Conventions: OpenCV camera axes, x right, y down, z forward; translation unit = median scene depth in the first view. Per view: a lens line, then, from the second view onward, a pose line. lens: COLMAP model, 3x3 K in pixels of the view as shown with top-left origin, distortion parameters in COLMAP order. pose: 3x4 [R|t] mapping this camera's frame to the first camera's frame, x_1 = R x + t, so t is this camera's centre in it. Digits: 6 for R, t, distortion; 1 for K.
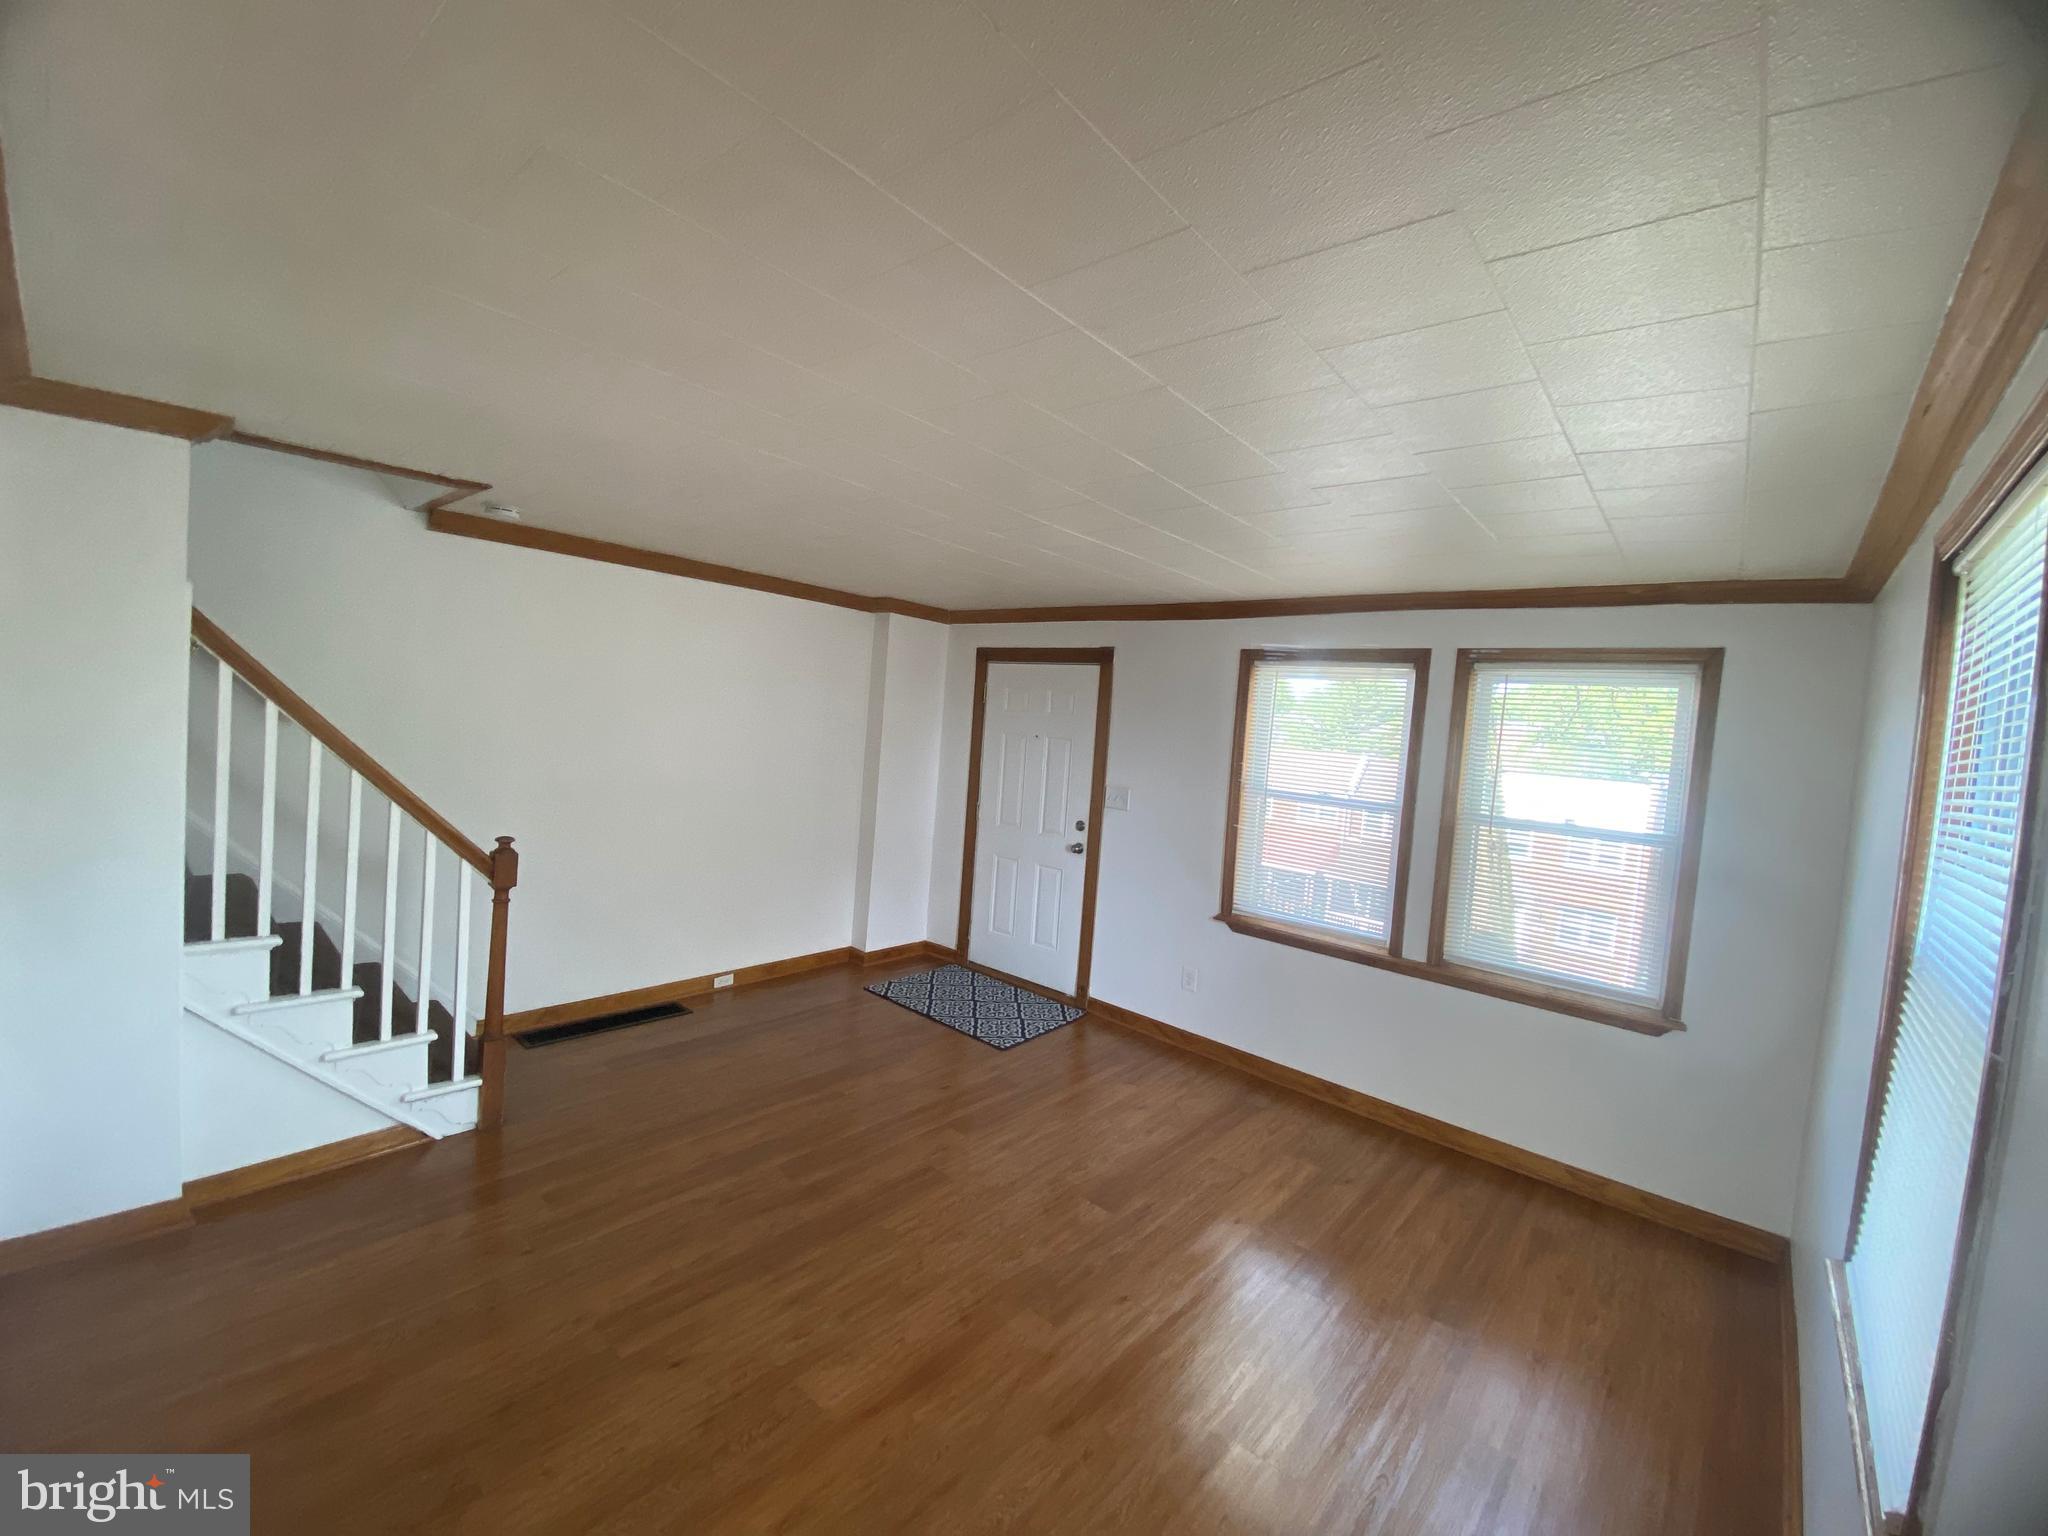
lens RADIAL K [[818.8, 0, 1018.2], [0, 818.8, 762.1], [0, 0, 1]] dist [0.062402, -0.046759]
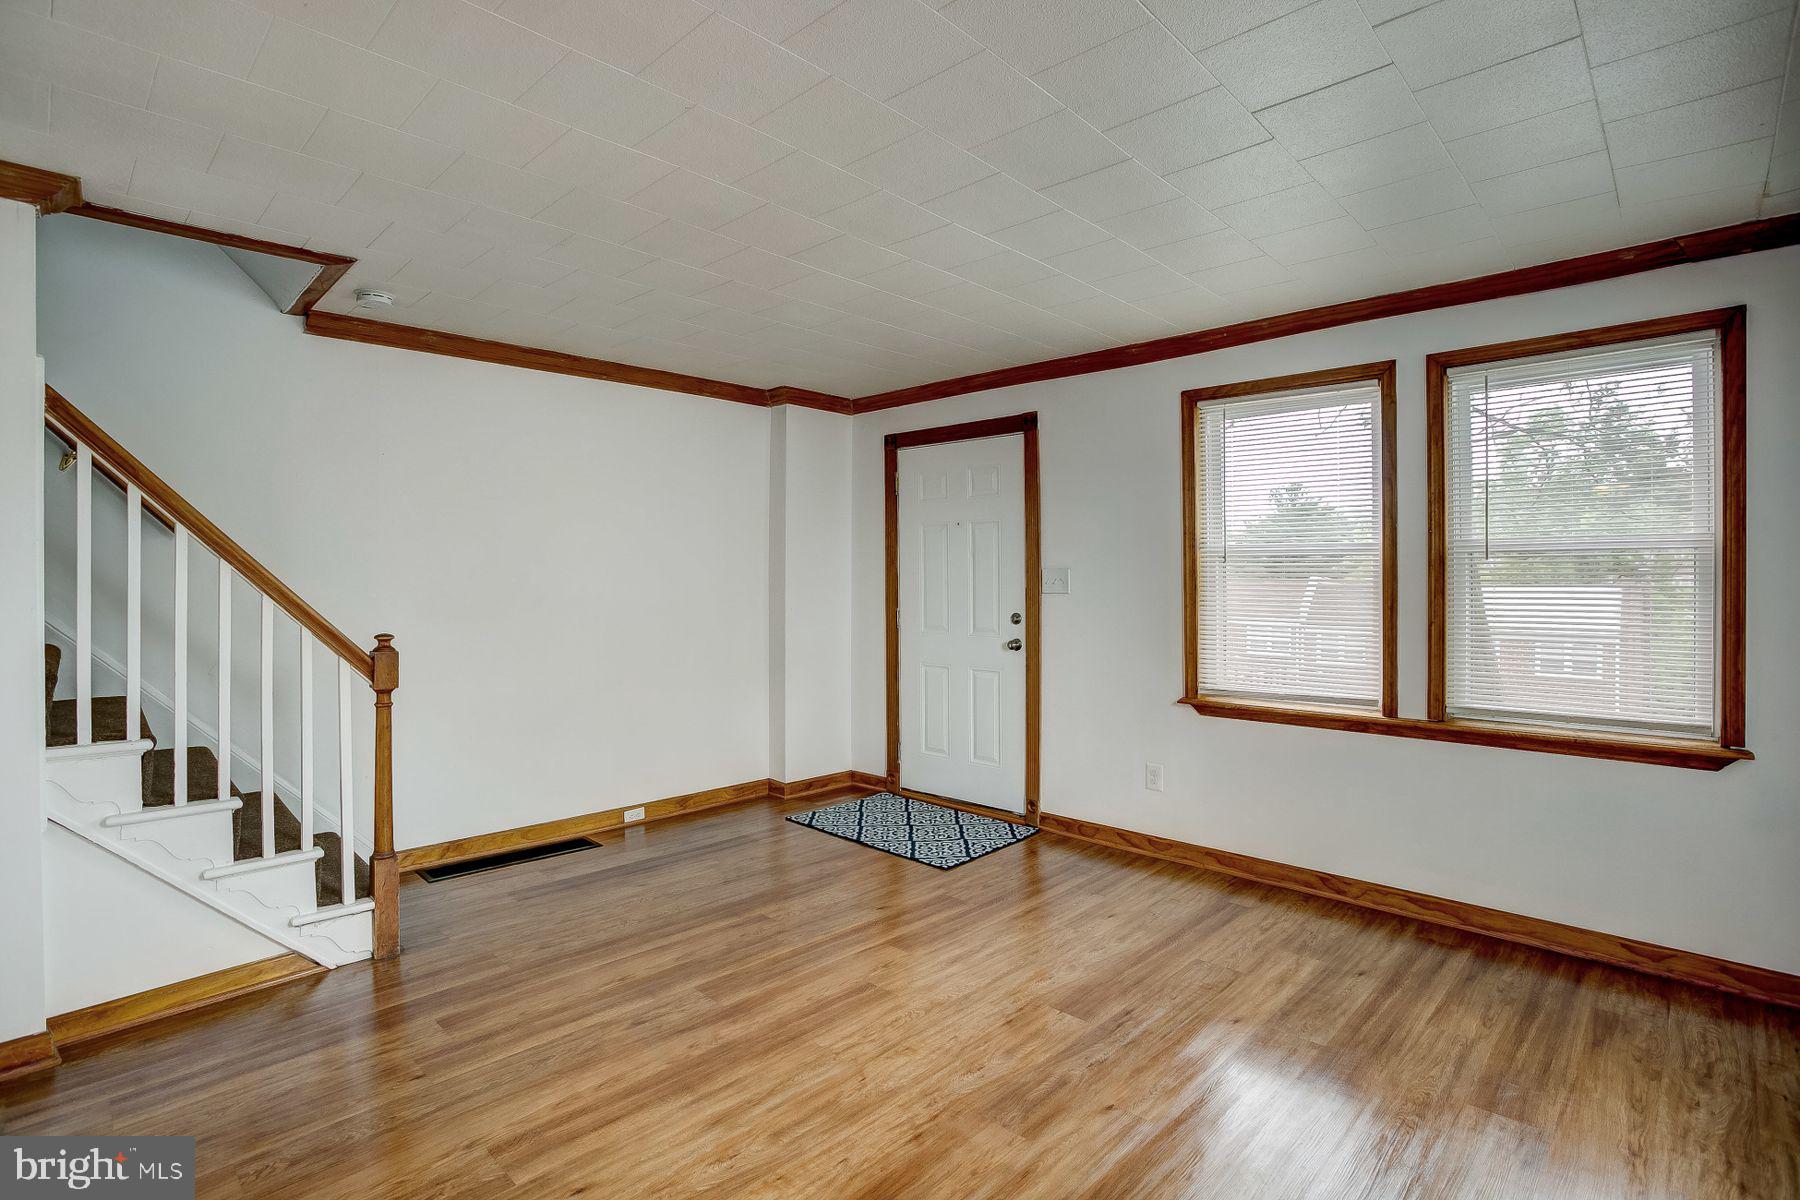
lens RADIAL K [[868.7, 0, 889.8], [0, 868.7, 577.6], [0, 0, 1]] dist [-0.072155, 0.036666]
pose [[0.995470, -0.075392, -0.057935, -0.001652], [0.072184, 0.995840, -0.055614, 0.106764], [0.061887, 0.051180, 0.996770, 0.085906]]
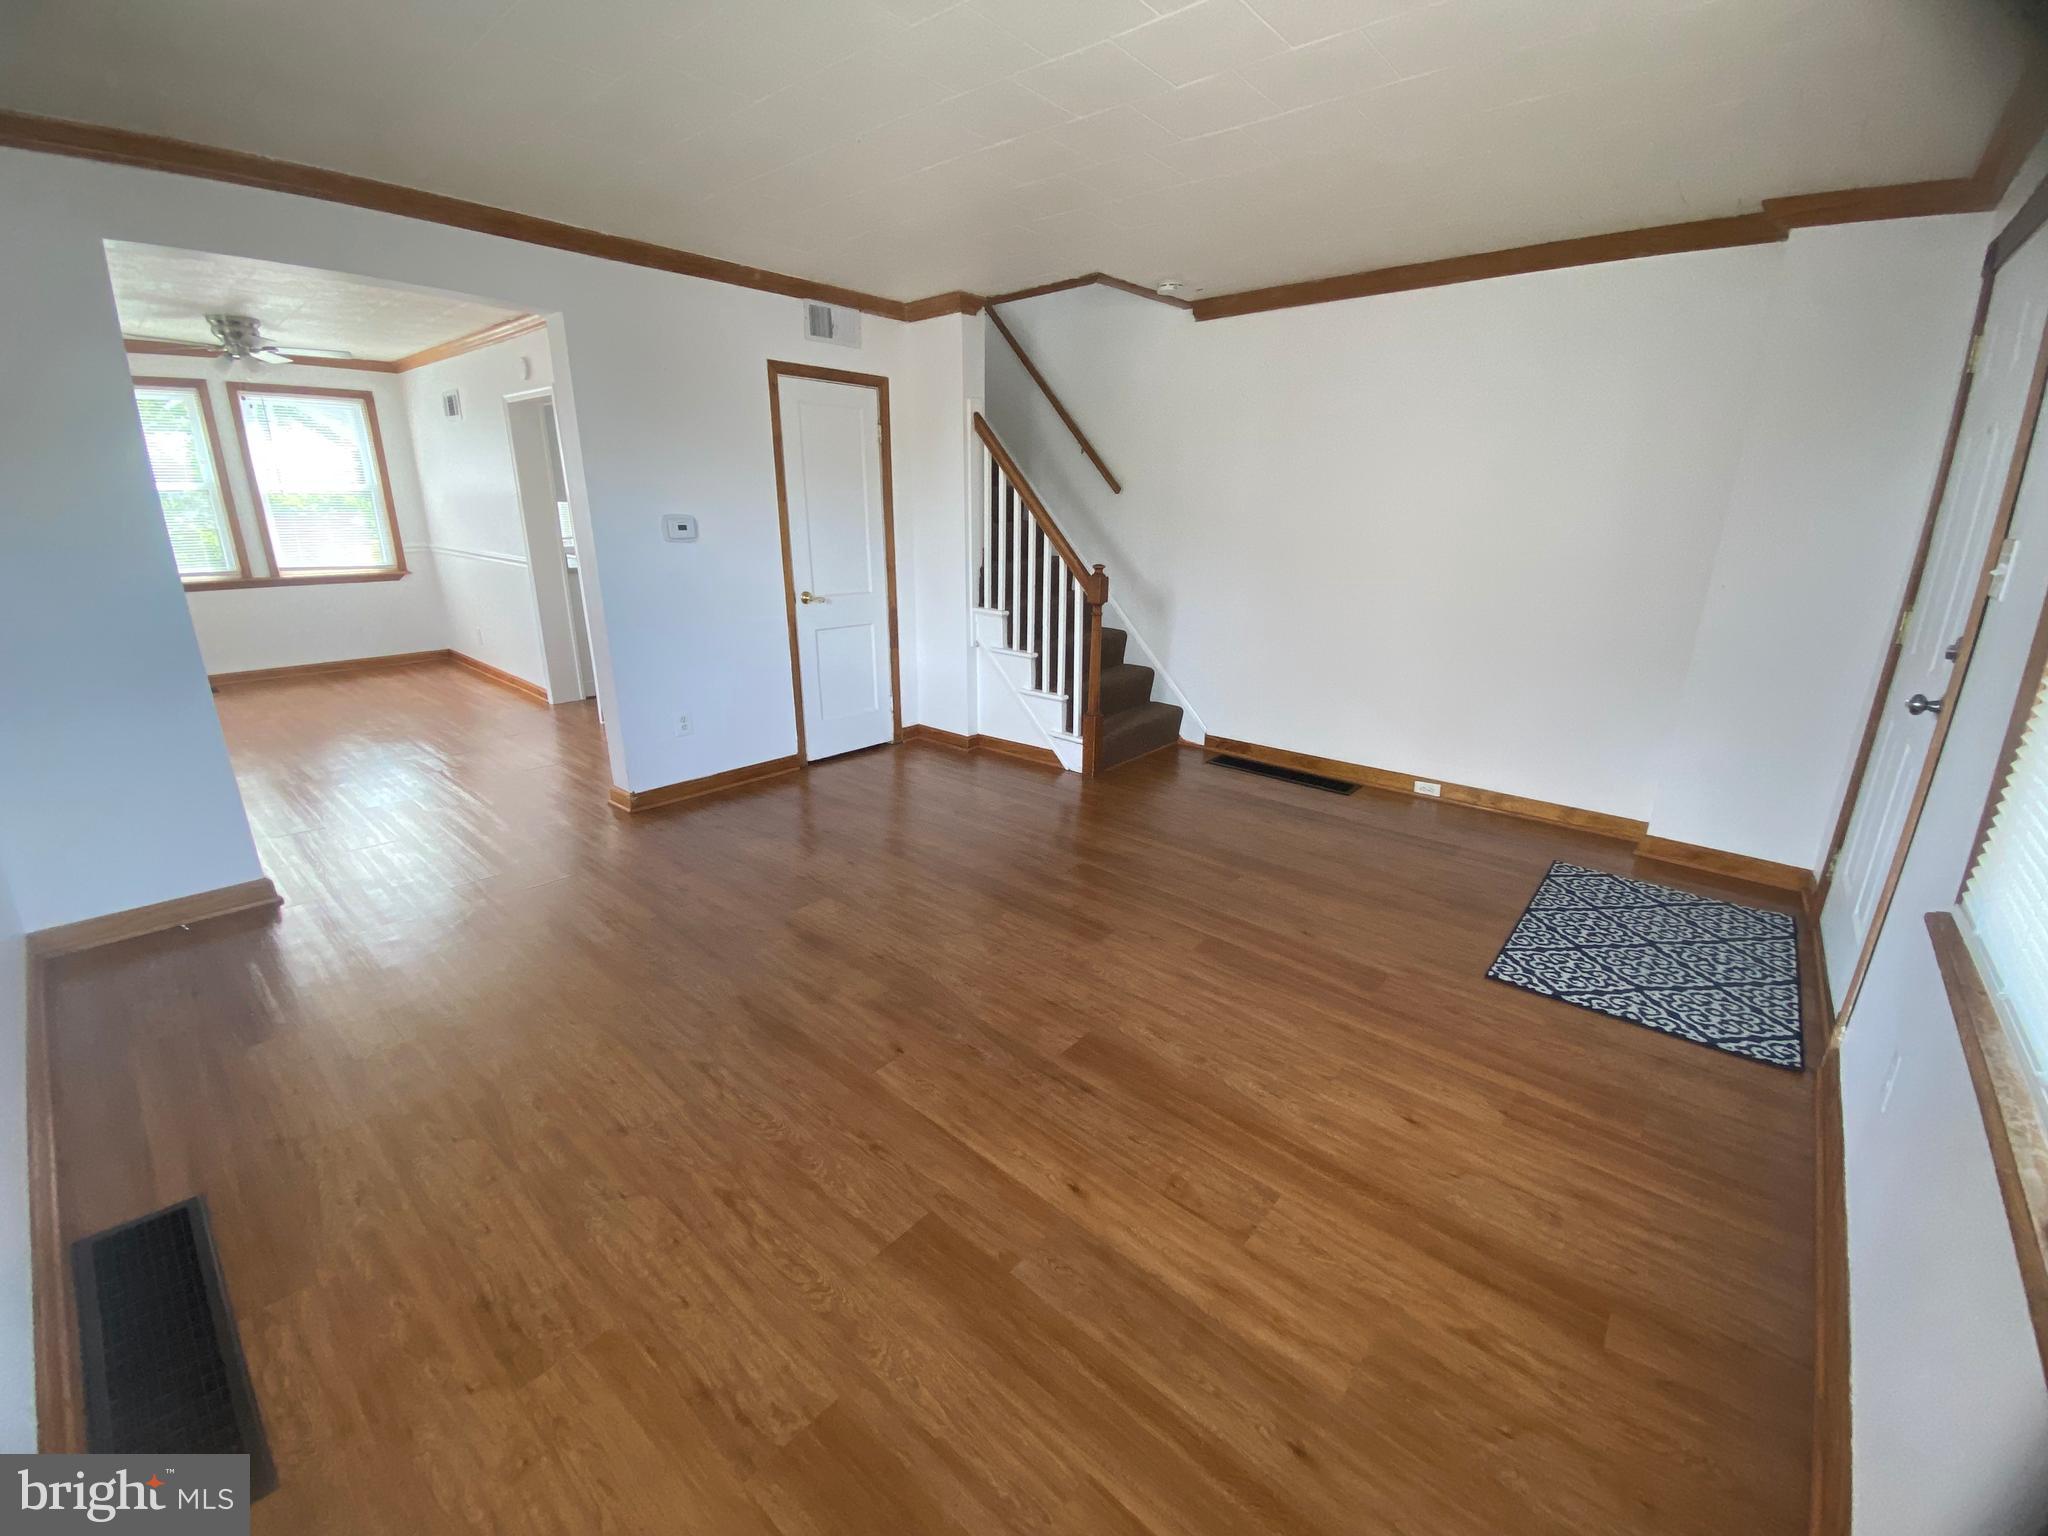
lens RADIAL K [[821.3, 0, 1029.9], [0, 821.3, 756.8], [0, 0, 1]] dist [0.026334, -0.020117]
pose [[0.007023, 0.215077, -0.976572, 0.648368], [-0.062396, 0.974787, 0.214235, 0.102149], [0.998027, 0.059430, 0.020266, 0.780743]]
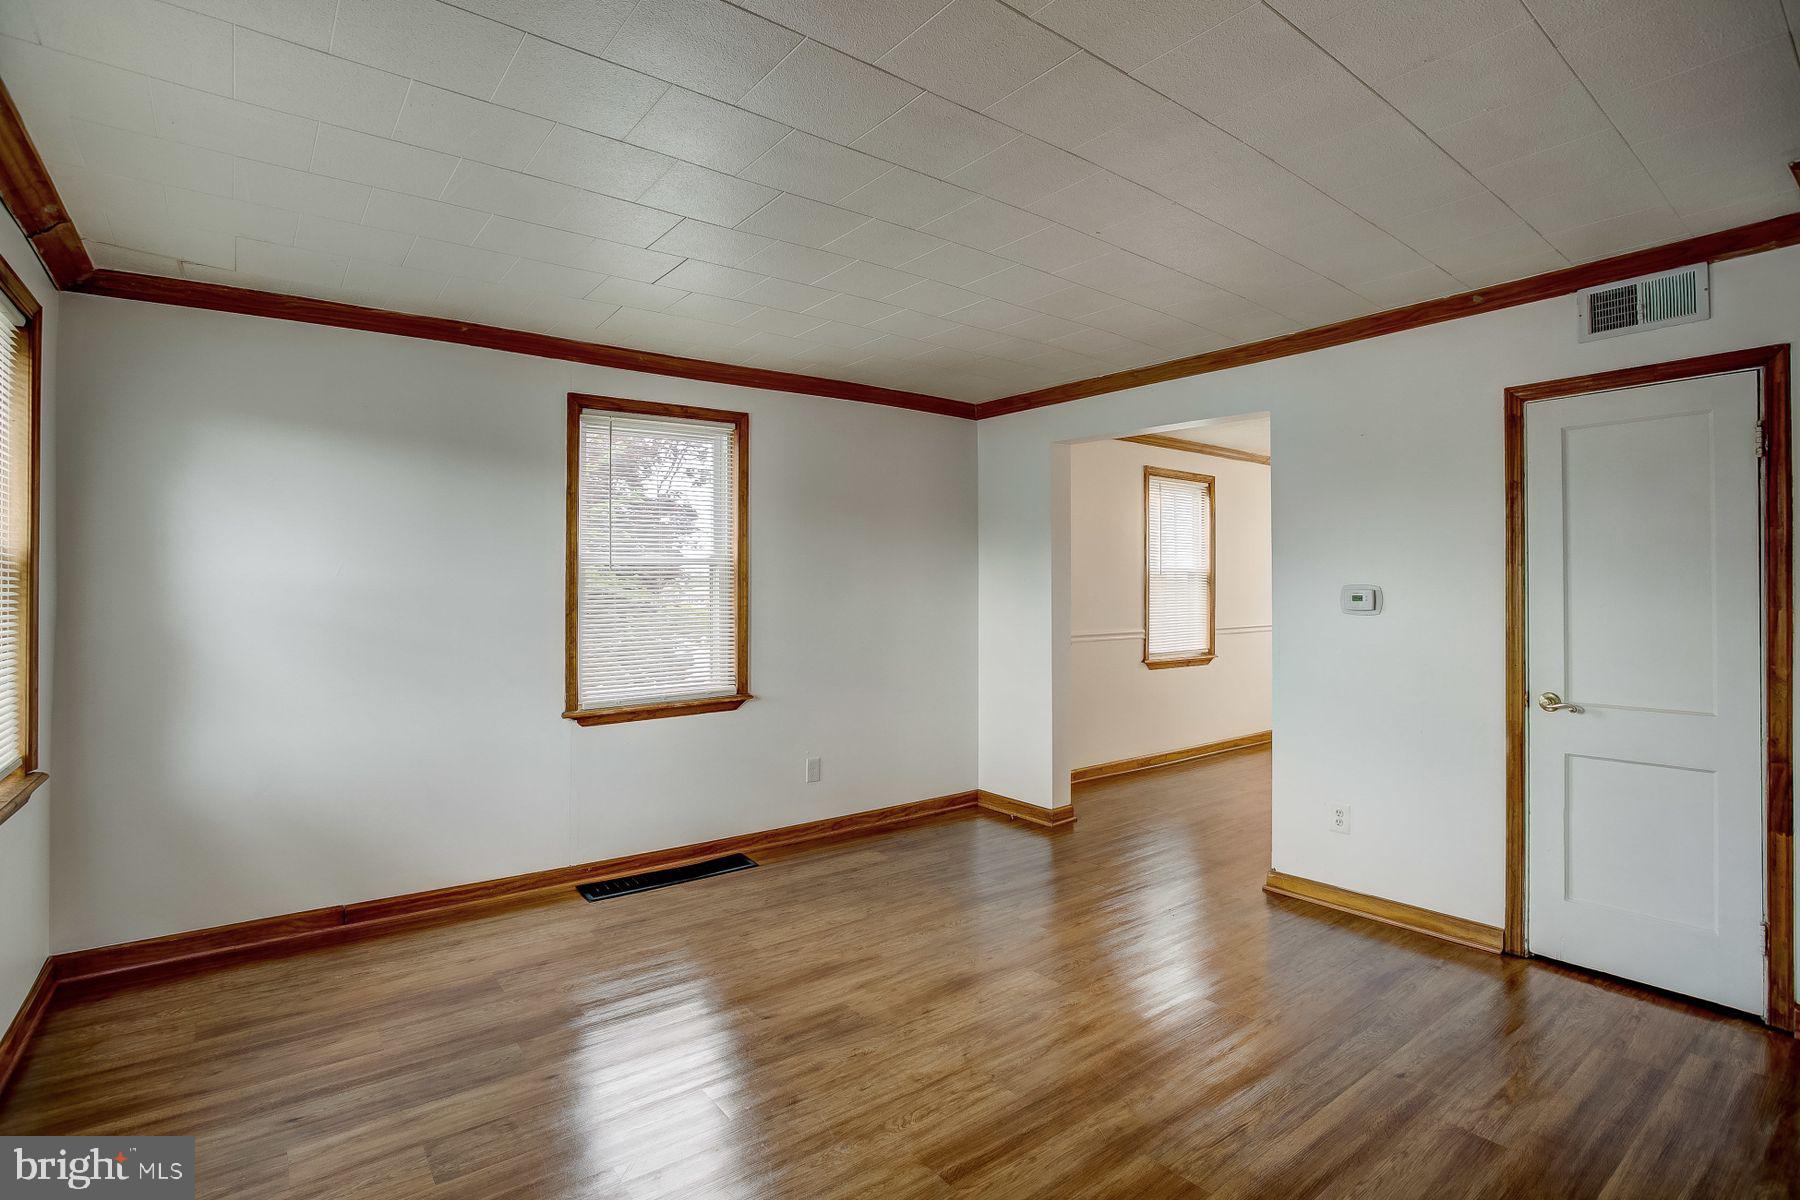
lens RADIAL K [[873.6, 0, 907.0], [0, 873.6, 584.0], [0, 0, 1]] dist [-0.077555, 0.037376]
pose [[-0.980485, -0.072118, 0.182890, -0.138675], [-0.062979, 0.996481, 0.055303, 0.030941], [-0.186235, 0.042705, -0.981577, 1.403384]]
